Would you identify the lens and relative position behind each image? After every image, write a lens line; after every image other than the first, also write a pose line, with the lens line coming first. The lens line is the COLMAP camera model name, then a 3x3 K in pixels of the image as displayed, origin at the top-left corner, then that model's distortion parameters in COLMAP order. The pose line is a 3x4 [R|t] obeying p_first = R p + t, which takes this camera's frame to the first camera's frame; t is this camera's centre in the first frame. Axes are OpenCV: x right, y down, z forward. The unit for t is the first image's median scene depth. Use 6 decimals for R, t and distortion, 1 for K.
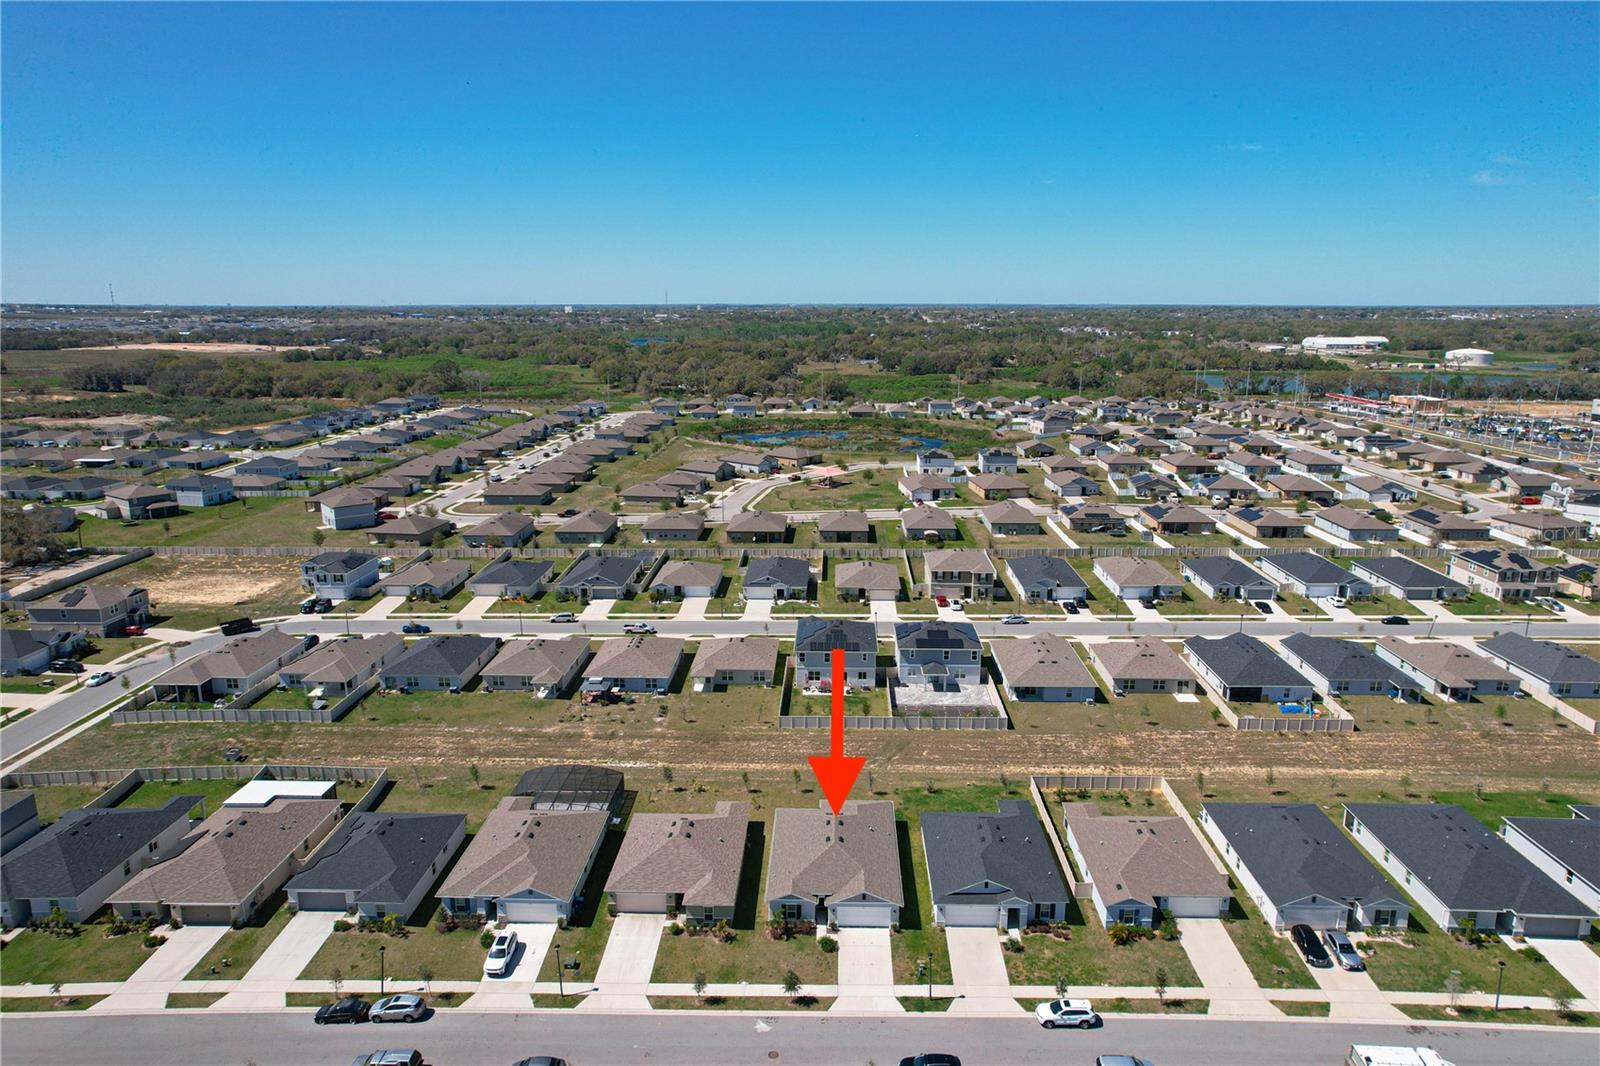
lens RADIAL K [[1019.1, 0, 814.3], [0, 1019.1, 530.1], [0, 0, 1]] dist [-0.016865, -0.001925]
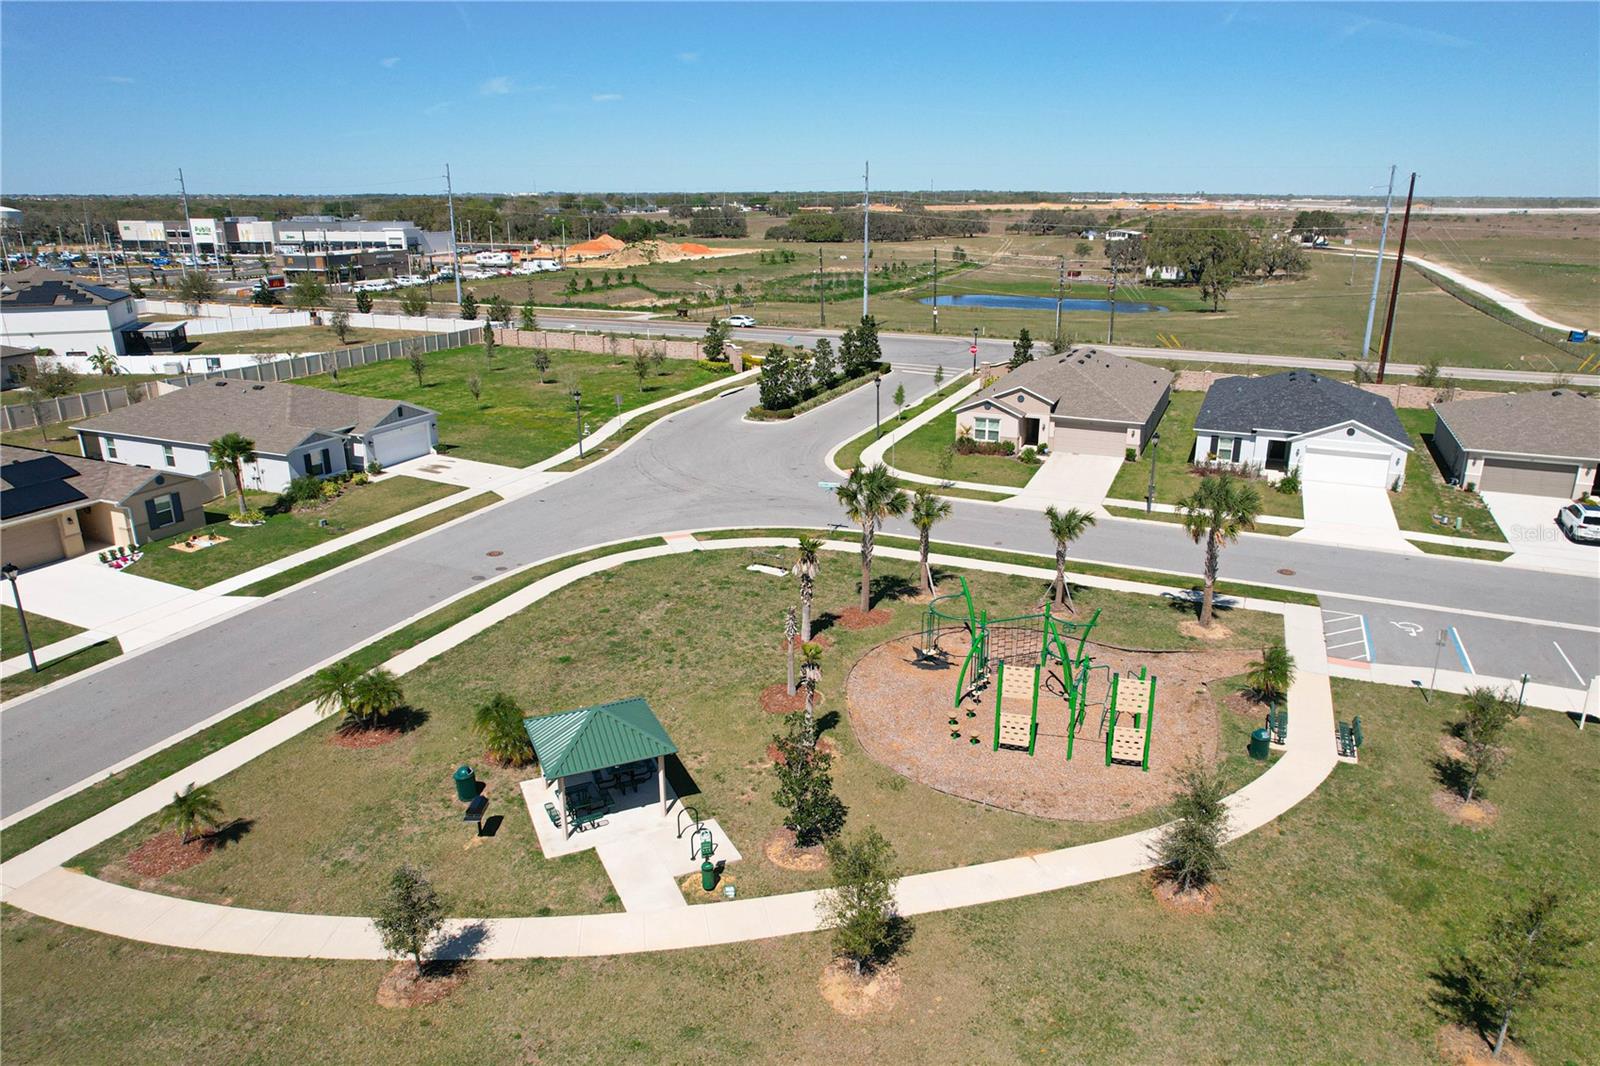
lens RADIAL K [[1037.6, 0, 812.9], [0, 1037.6, 534.8], [0, 0, 1]] dist [-0.073096, 0.061763]
pose [[0.381012, -0.298696, 0.874992, -0.483980], [0.203168, 0.950294, 0.235933, 0.330736], [-0.901972, 0.087877, 0.422759, 0.451632]]
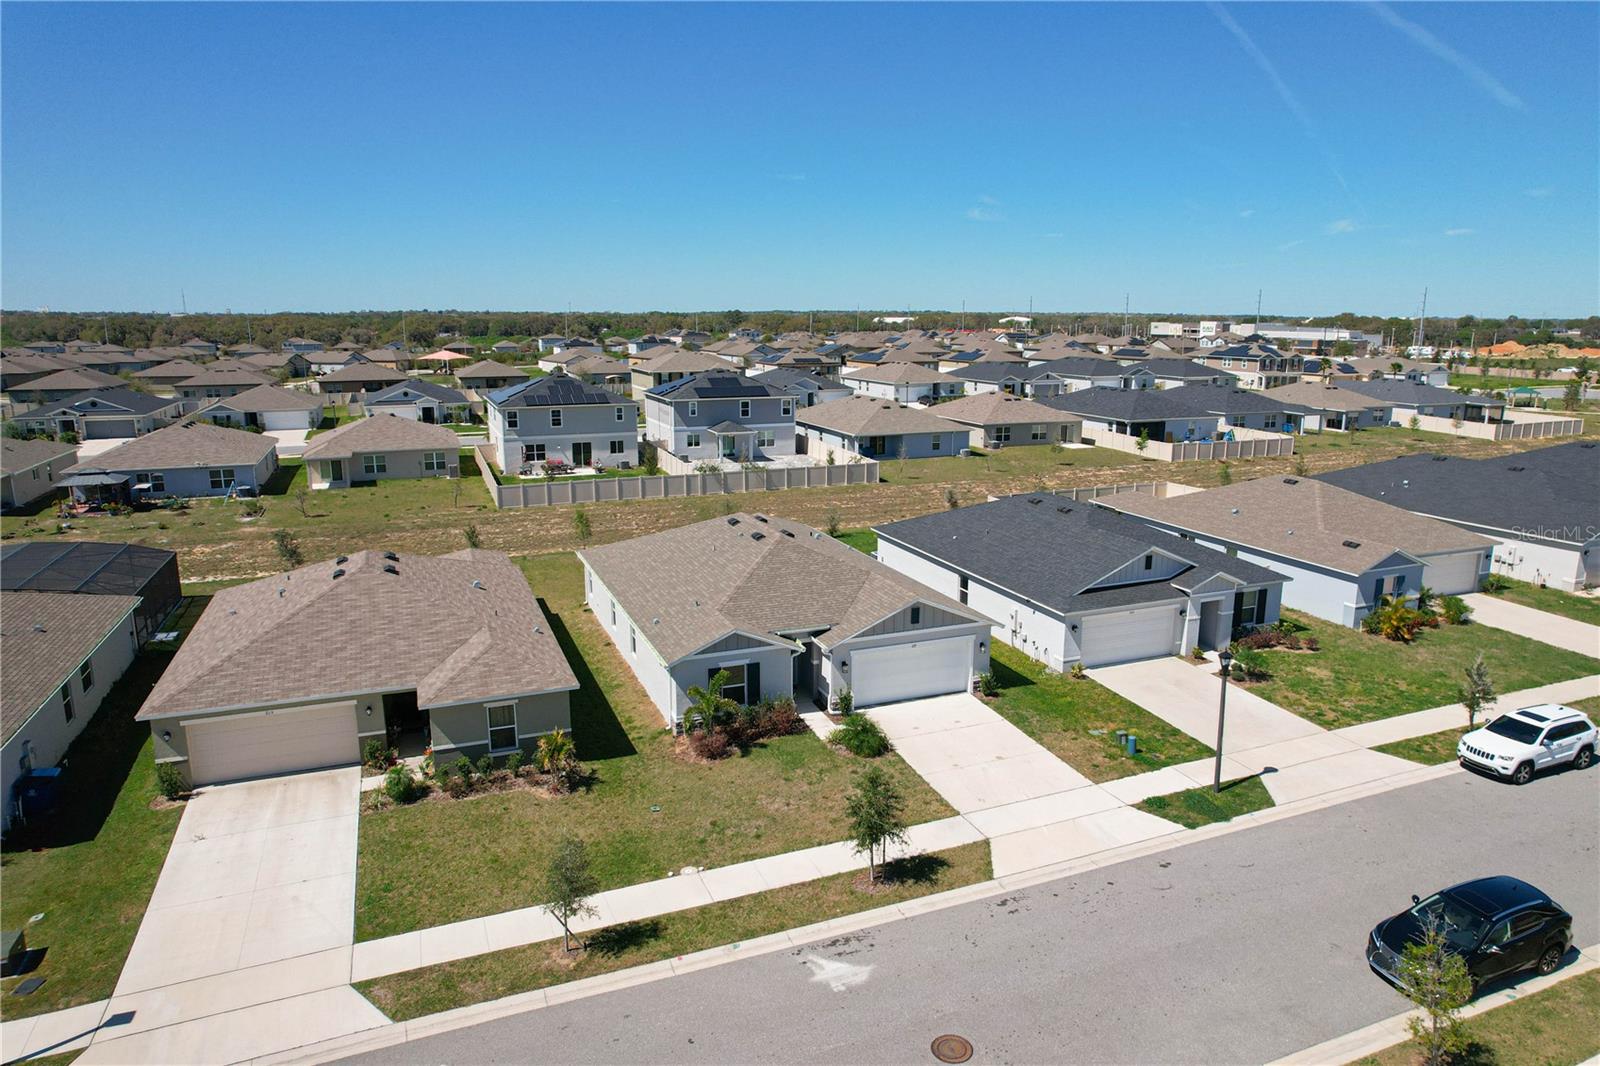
lens RADIAL K [[1024.6, 0, 818.9], [0, 1024.6, 533.8], [0, 0, 1]] dist [-0.065808, 0.063745]
pose [[0.916686, -0.085782, 0.390291, -0.134383], [0.088776, 0.995997, 0.010401, 0.321057], [-0.389622, 0.025114, 0.920633, 0.651080]]
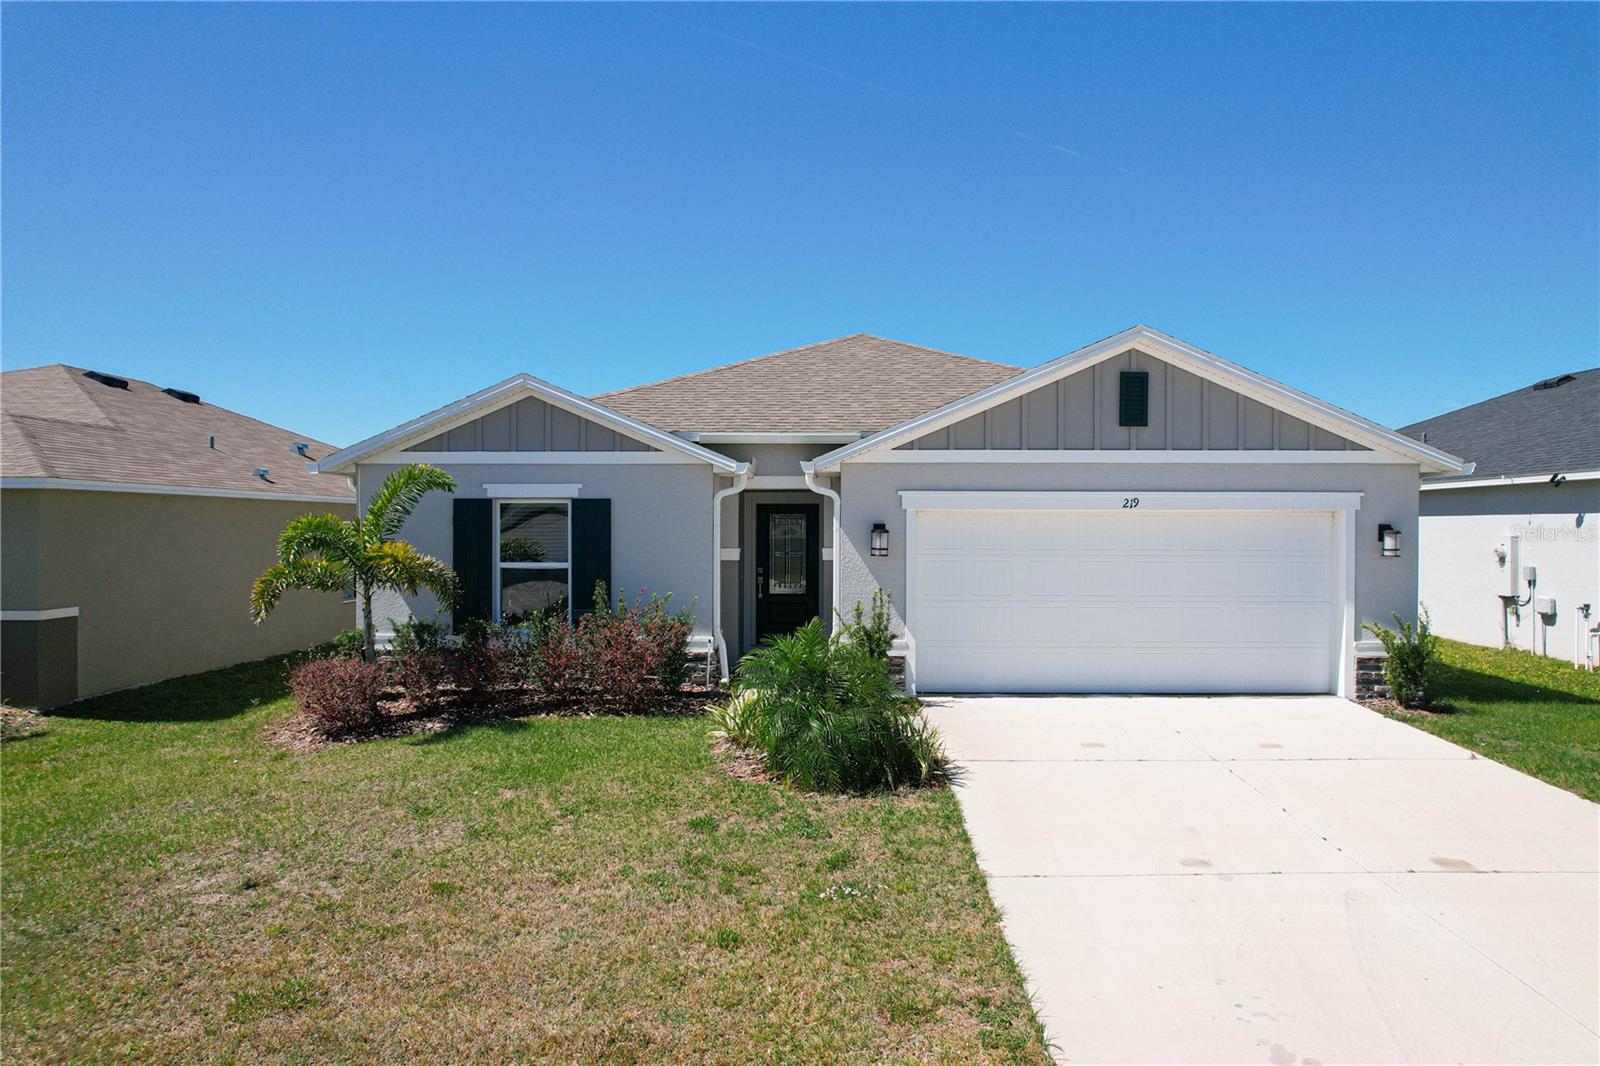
lens RADIAL K [[1037.6, 0, 812.9], [0, 1037.6, 534.8], [0, 0, 1]] dist [-0.073096, 0.061763]
pose [[0.999980, -0.002024, 0.005978, 0.010684], [0.003220, 0.978264, -0.207337, 0.399740], [-0.005429, 0.207352, 0.978251, 0.882521]]
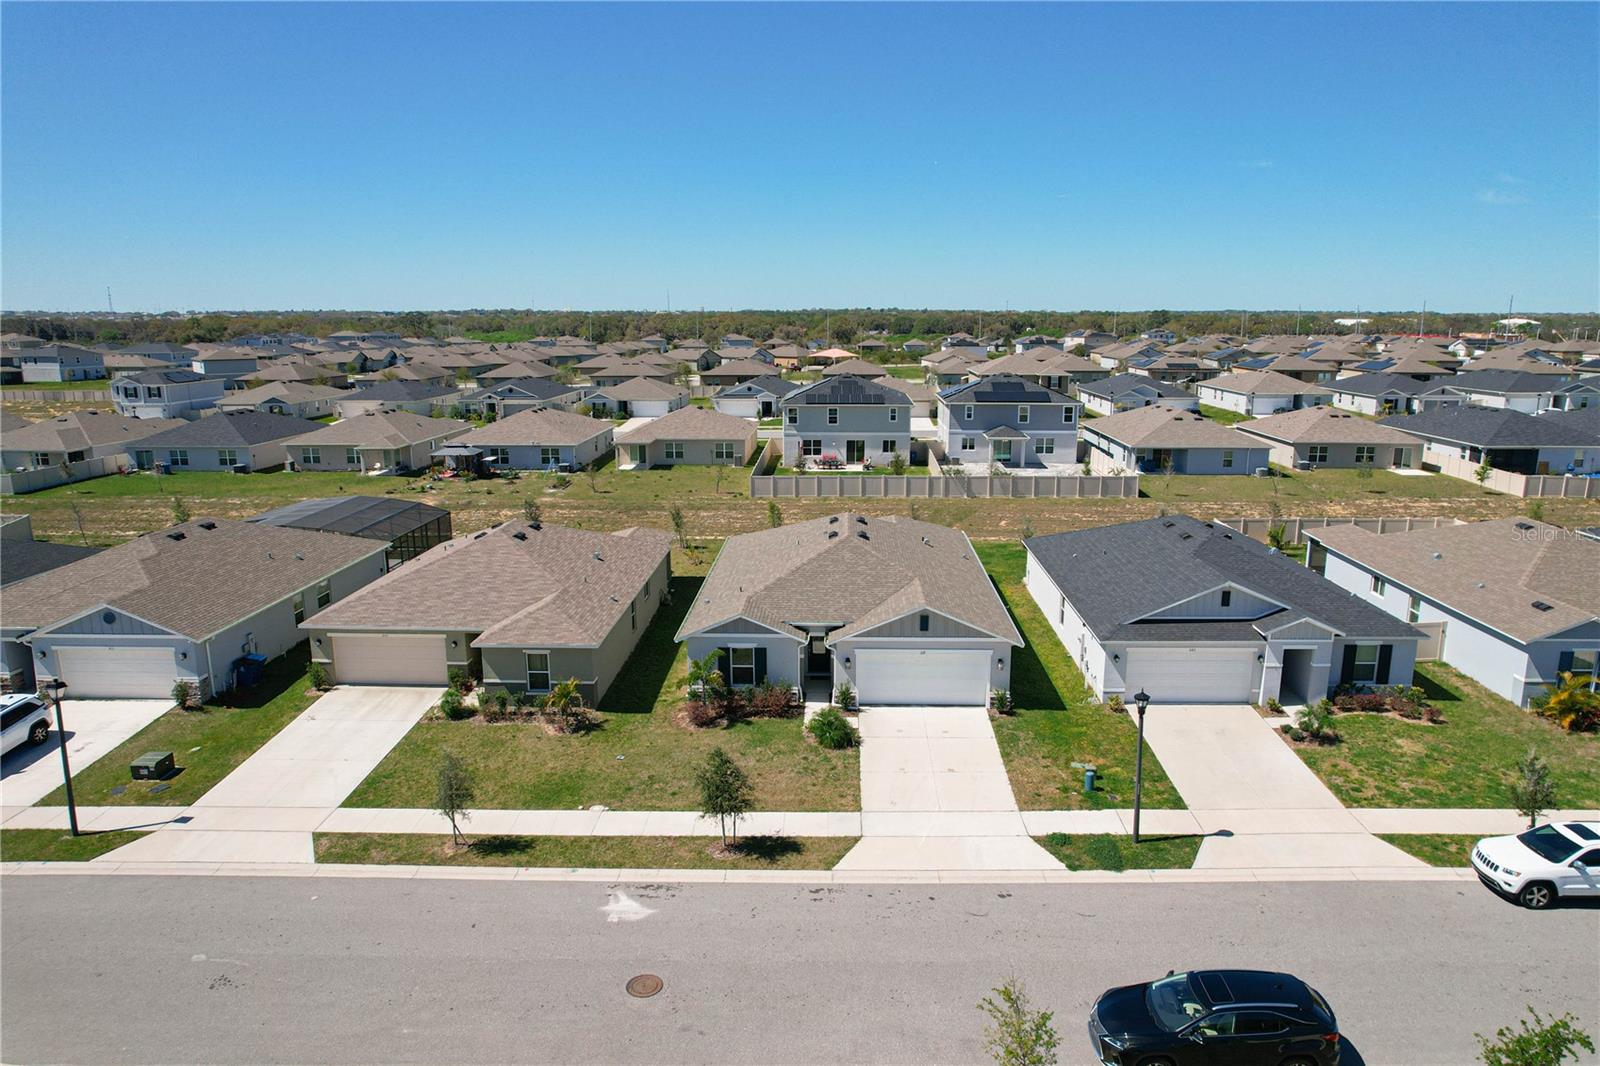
lens RADIAL K [[1037.6, 0, 812.9], [0, 1037.6, 534.8], [0, 0, 1]] dist [-0.073096, 0.061763]
pose [[0.999960, -0.003324, -0.008319, 0.009018], [0.003247, 0.999952, -0.009266, 0.328756], [0.008350, 0.009239, 0.999922, 0.593319]]
